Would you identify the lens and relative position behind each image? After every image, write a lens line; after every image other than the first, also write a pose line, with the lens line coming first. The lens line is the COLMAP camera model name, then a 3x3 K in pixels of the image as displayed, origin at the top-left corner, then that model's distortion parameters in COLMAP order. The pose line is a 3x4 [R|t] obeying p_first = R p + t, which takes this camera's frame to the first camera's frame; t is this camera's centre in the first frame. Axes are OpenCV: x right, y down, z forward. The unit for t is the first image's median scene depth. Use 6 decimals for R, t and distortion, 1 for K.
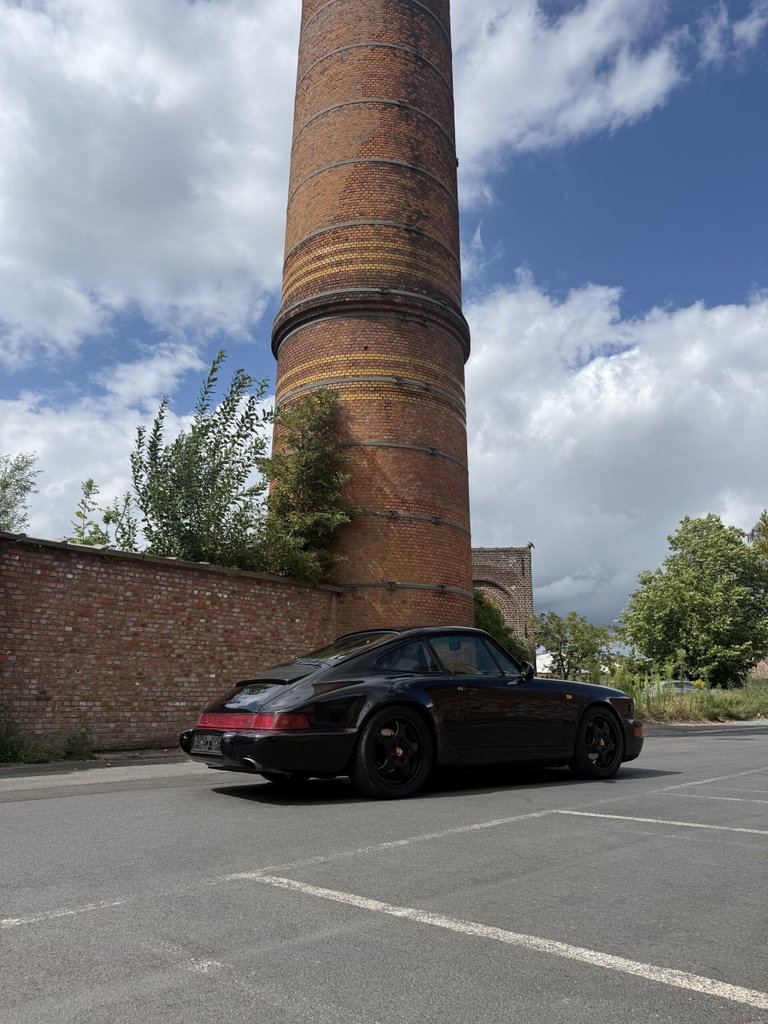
lens RADIAL K [[712.0, 0, 384.6], [0, 712.0, 509.1], [0, 0, 1]] dist [0.201549, -0.447187]
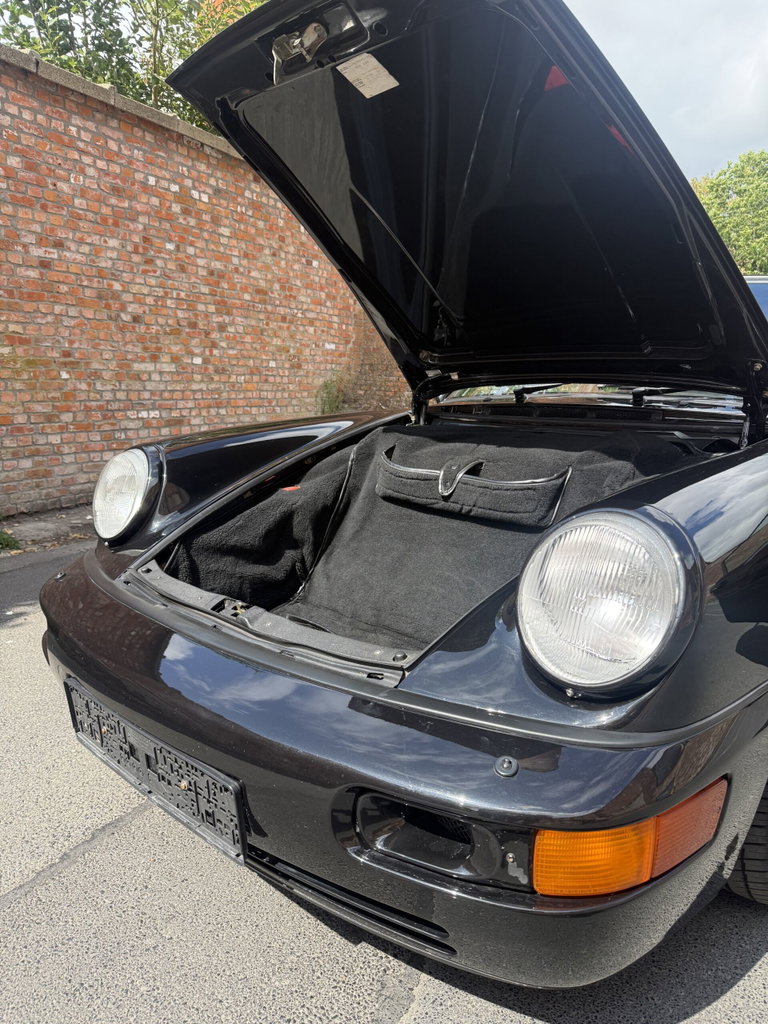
lens RADIAL K [[719.7, 0, 383.5], [0, 719.7, 514.4], [0, 0, 1]] dist [0.152175, -0.323621]
pose [[0.971624, -0.024694, 0.235237, -0.238506], [-0.080624, 0.900400, 0.427528, 0.097505], [-0.222364, -0.434362, 0.872860, 0.476519]]
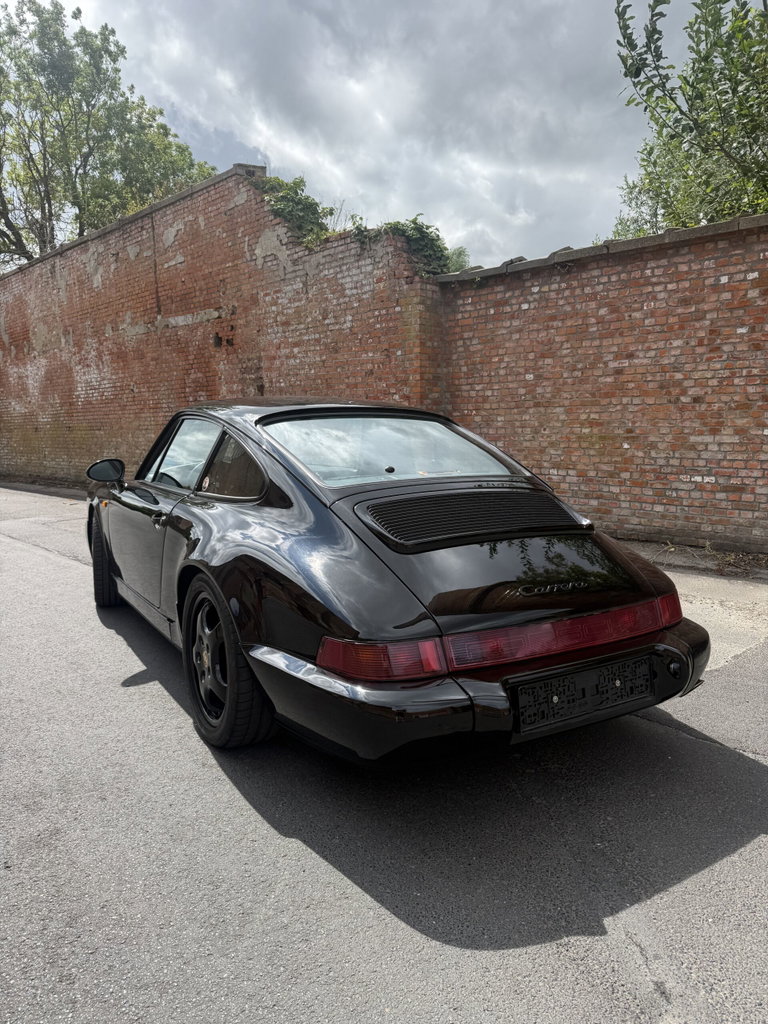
lens RADIAL K [[715.6, 0, 383.9], [0, 715.6, 513.2], [0, 0, 1]] dist [0.156547, -0.319150]
pose [[-0.041500, 0.130306, -0.990605, 0.308615], [0.274286, 0.954854, 0.114113, 0.152891], [0.960752, -0.266973, -0.075368, 0.771191]]
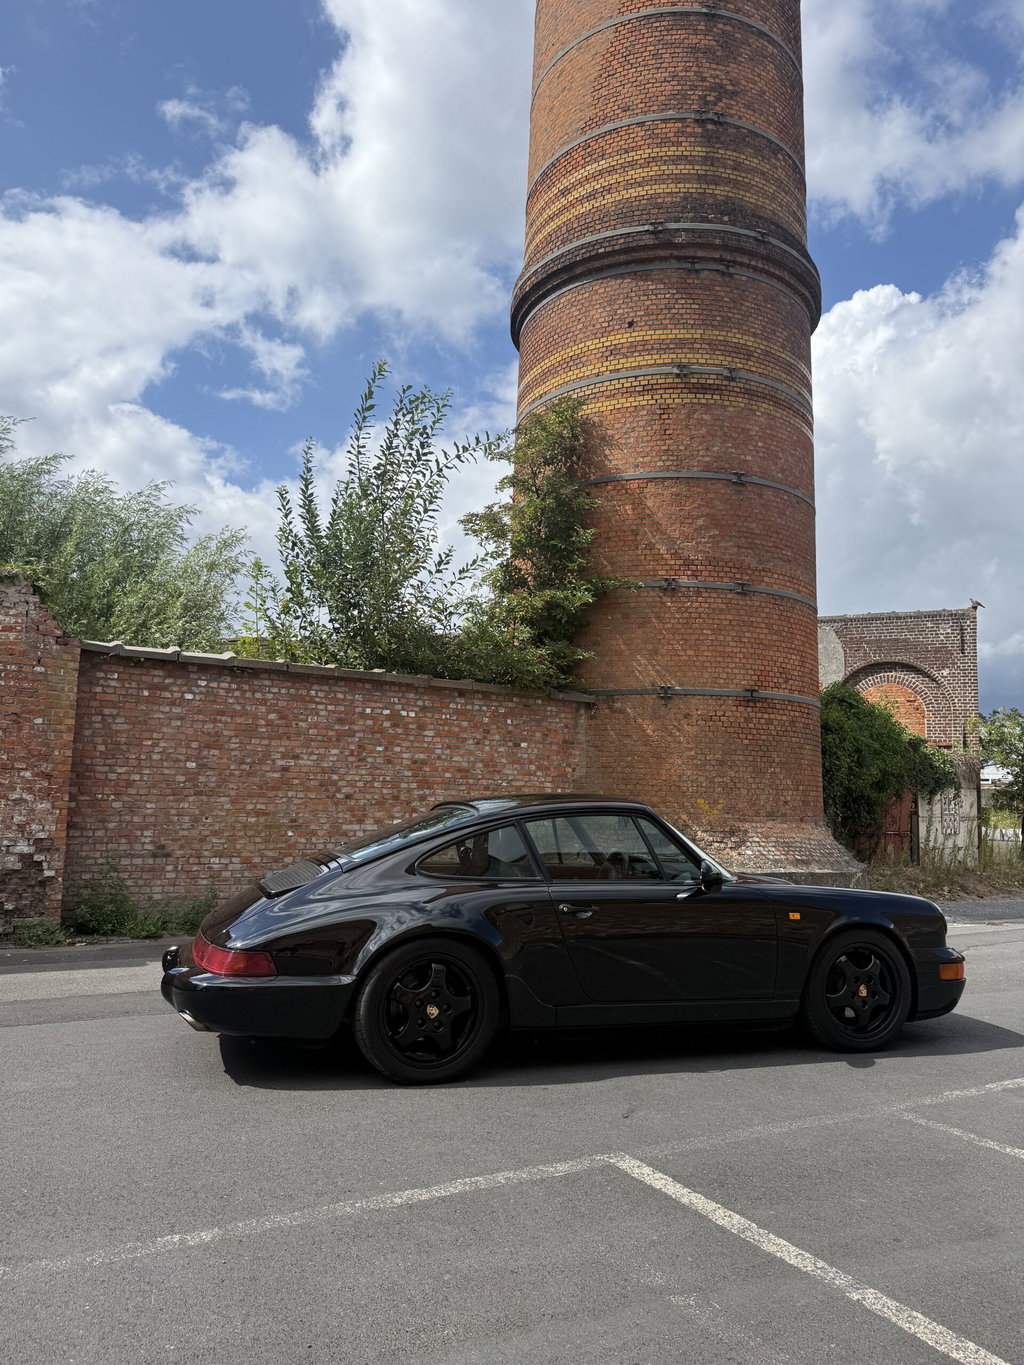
lens RADIAL K [[948.5, 0, 502.1], [0, 948.5, 687.1], [0, 0, 1]] dist [0.179382, -0.364674]
pose [[0.950792, -0.016602, -0.309383, 0.170824], [0.057816, 0.990530, 0.124526, -0.021493], [0.304386, -0.136286, 0.942749, 0.136035]]
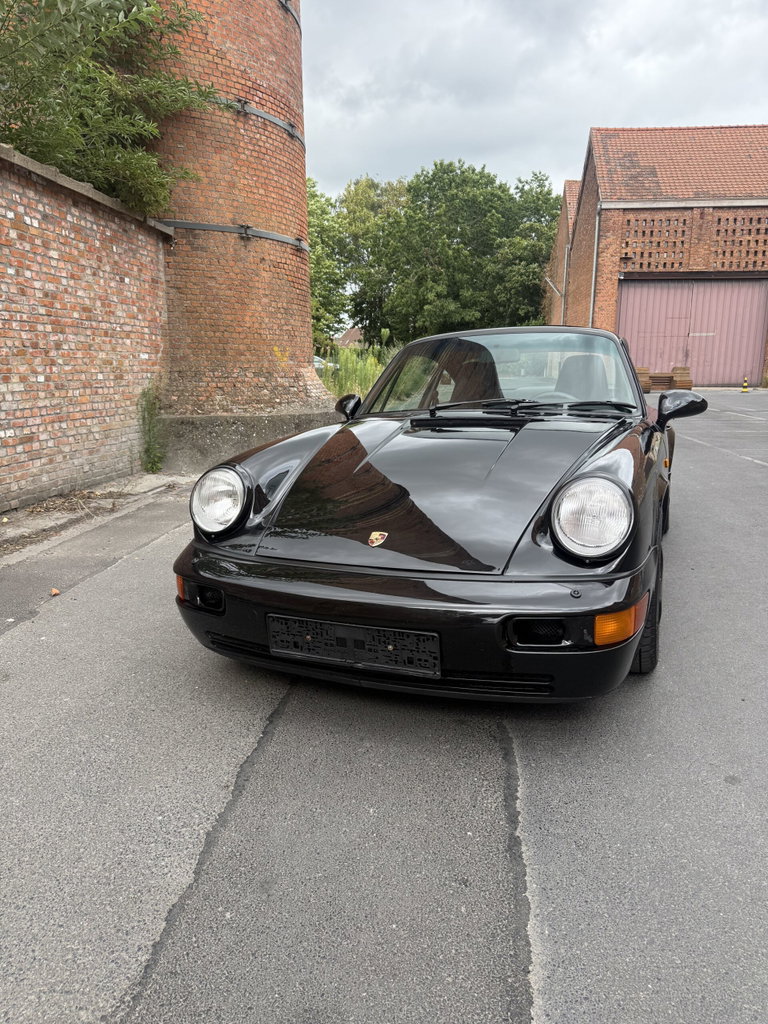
lens RADIAL K [[729.9, 0, 384.0], [0, 729.9, 512.0], [0, 0, 1]] dist [0.007866, -0.009465]
pose [[0.818424, -0.120651, 0.561806, -0.352969], [-0.138083, 0.907764, 0.396103, 0.071577], [-0.557777, -0.401756, 0.726276, 0.432869]]
